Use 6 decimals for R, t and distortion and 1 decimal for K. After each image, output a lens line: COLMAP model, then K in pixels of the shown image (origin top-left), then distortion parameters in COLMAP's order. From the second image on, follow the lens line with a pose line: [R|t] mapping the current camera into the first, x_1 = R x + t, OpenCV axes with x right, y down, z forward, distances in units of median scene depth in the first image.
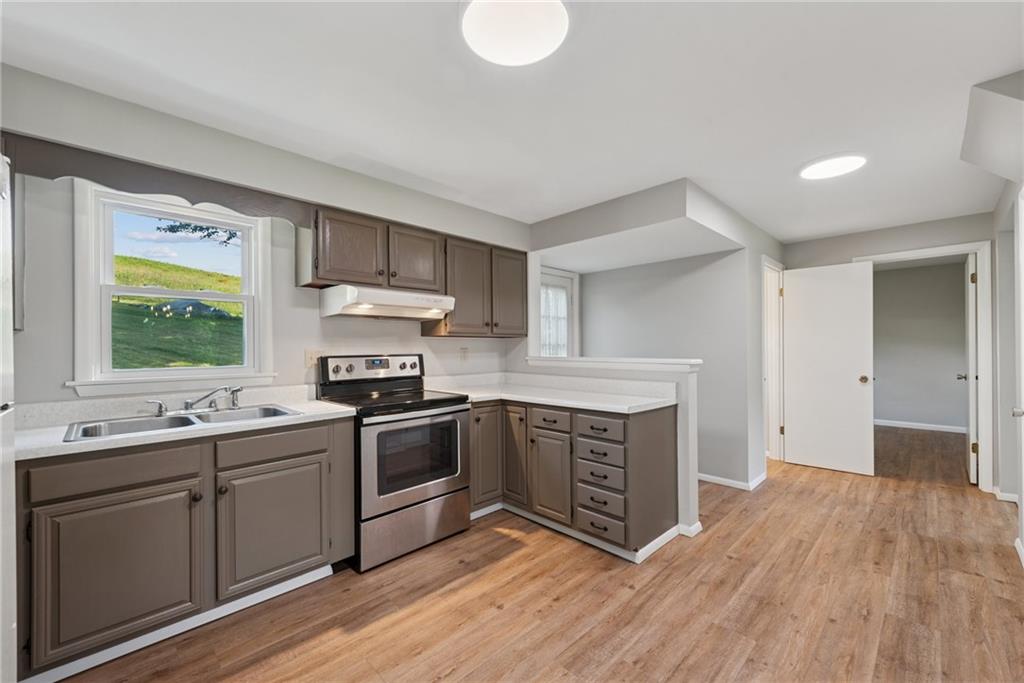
lens RADIAL K [[409.3, 0, 523.1], [0, 409.3, 341.1], [0, 0, 1]] dist [0.011361, -0.000241]
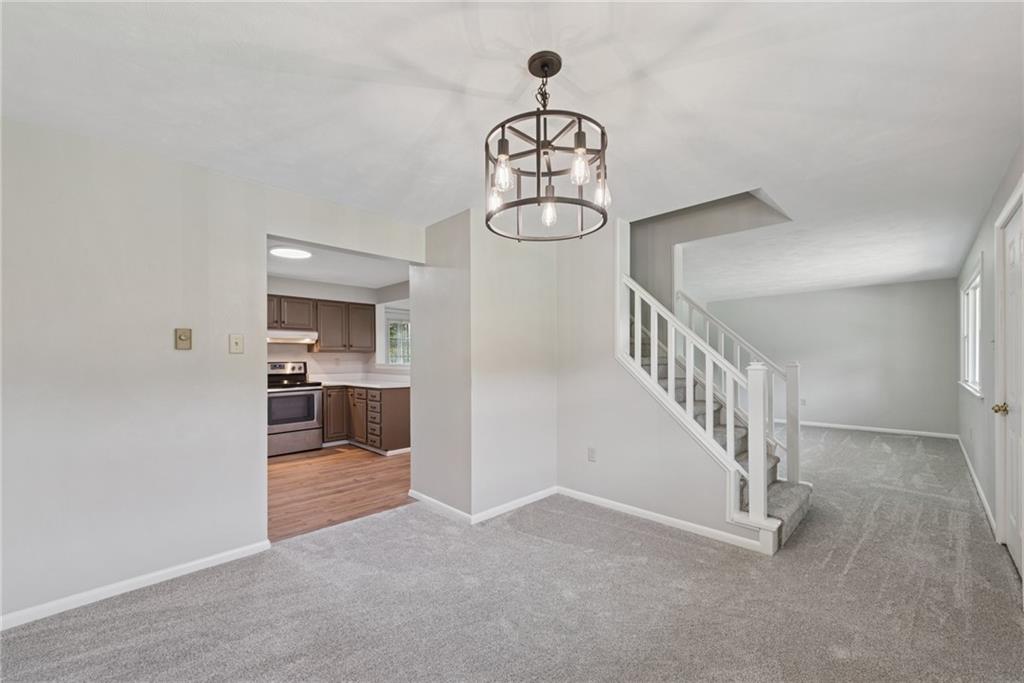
lens RADIAL K [[405.8, 0, 518.3], [0, 405.8, 348.2], [0, 0, 1]] dist [0.000359, -0.000187]
pose [[0.999958, -0.001685, 0.009046, 0.853875], [0.001781, 0.999941, -0.010691, -0.011481], [-0.009027, 0.010706, 0.999902, -1.049090]]
